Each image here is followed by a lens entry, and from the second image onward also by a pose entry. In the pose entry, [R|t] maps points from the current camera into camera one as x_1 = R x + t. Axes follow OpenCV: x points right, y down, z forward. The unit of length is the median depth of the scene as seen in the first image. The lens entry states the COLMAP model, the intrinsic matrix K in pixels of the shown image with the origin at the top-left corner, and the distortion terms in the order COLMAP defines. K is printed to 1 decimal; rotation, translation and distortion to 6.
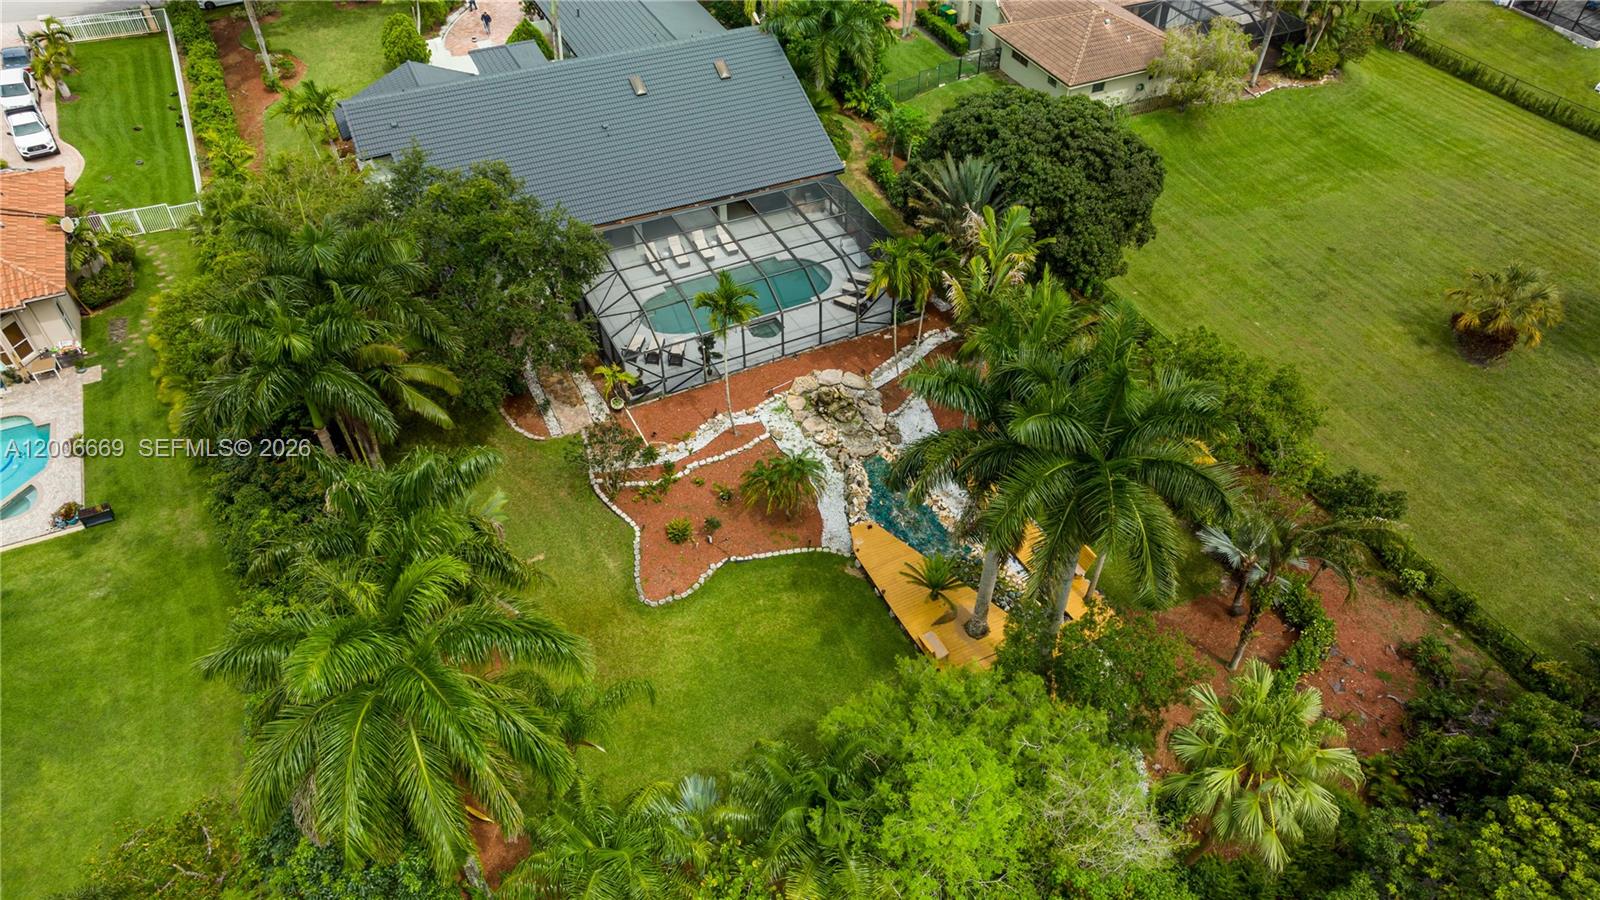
lens RADIAL K [[1118.2, 0, 800.0], [0, 1118.2, 450.0], [0, 0, 1]] dist [-0.003988, 0.003844]
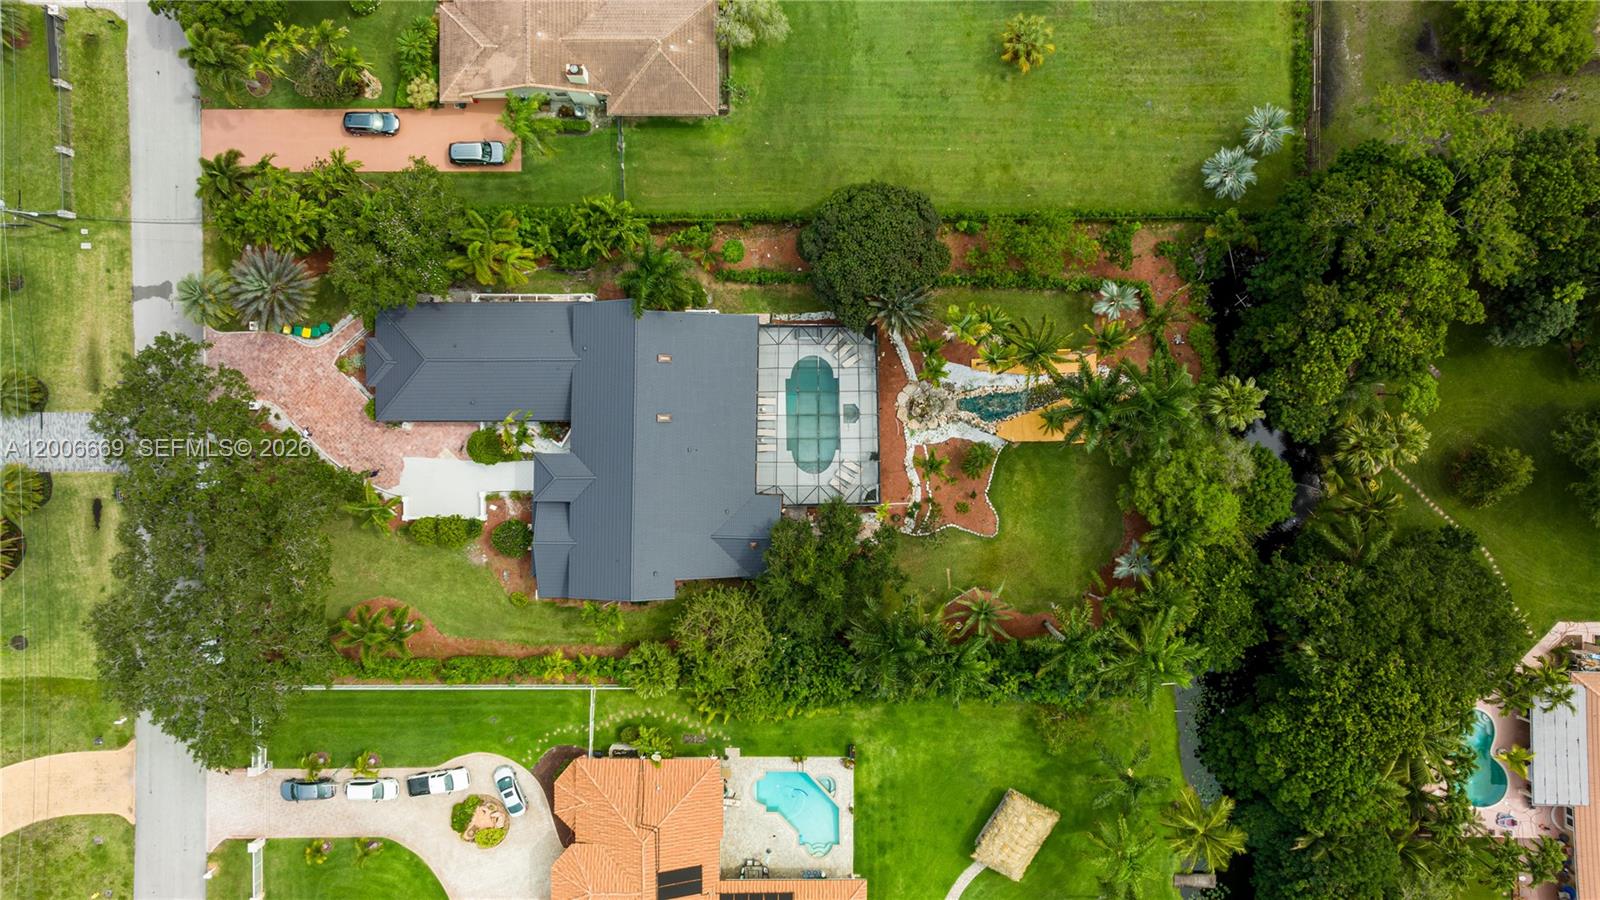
lens RADIAL K [[1118.2, 0, 800.0], [0, 1118.2, 450.0], [0, 0, 1]] dist [-0.003988, 0.003844]
pose [[0.425709, -0.904766, -0.013082, -0.106228], [0.623366, 0.282764, 0.729012, -1.629547], [-0.655886, -0.318502, 0.684375, -0.218568]]
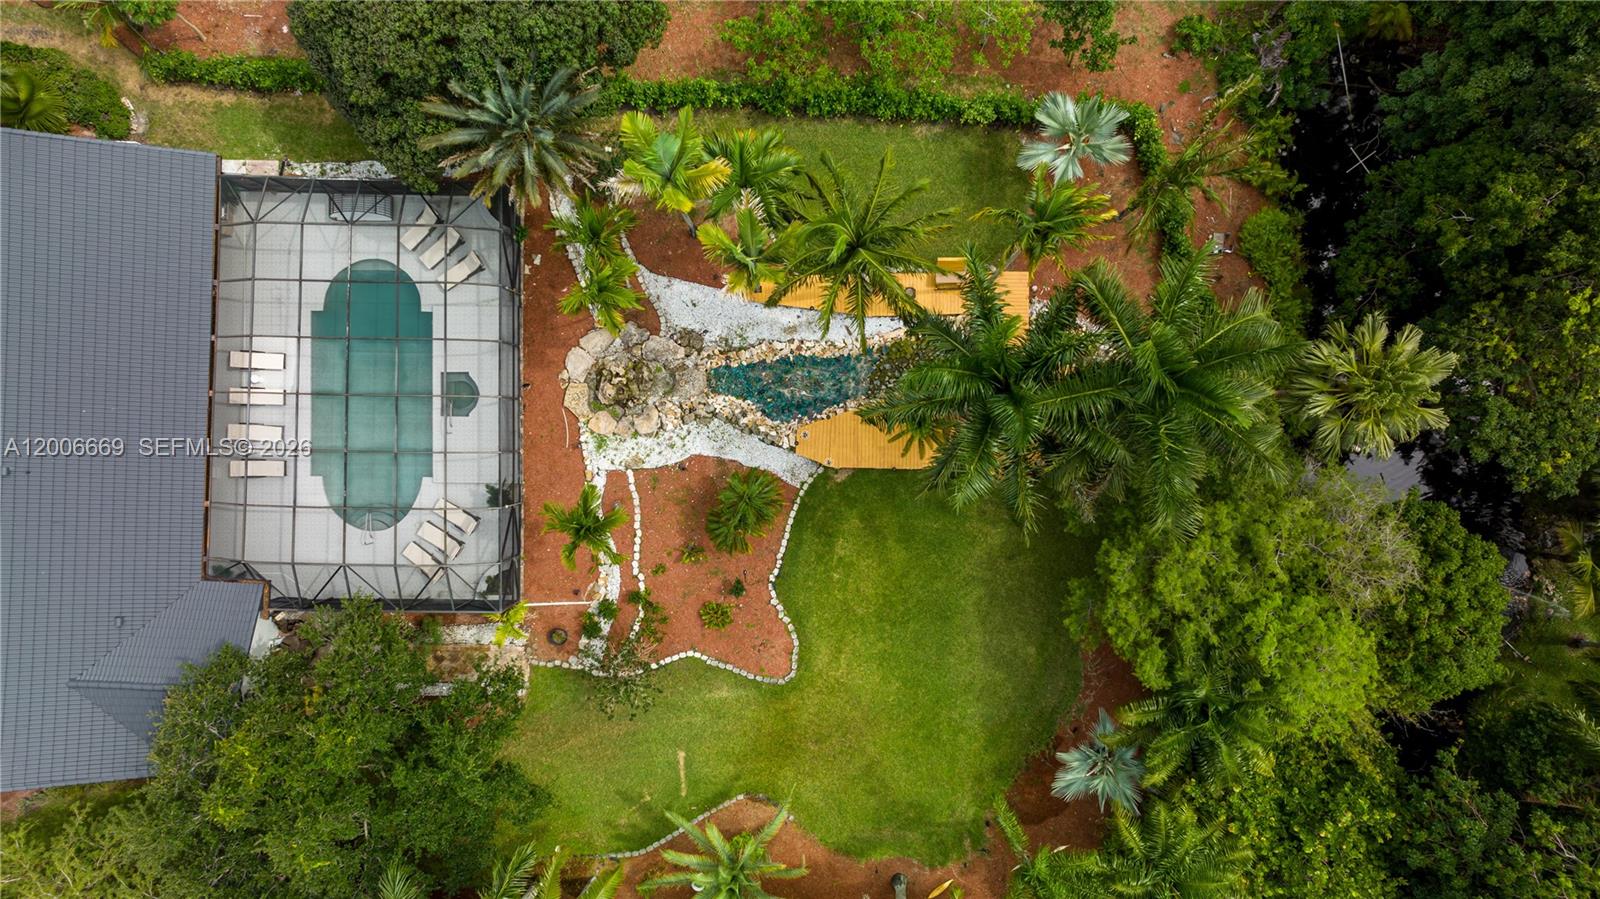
lens RADIAL K [[1118.2, 0, 800.0], [0, 1118.2, 449.5], [0, 0, 1]] dist [-0.003988, 0.003844]
pose [[0.448026, -0.893852, -0.017363, 0.062194], [0.619488, 0.296387, 0.726904, -0.579093], [-0.644599, -0.336428, 0.686519, 0.334359]]
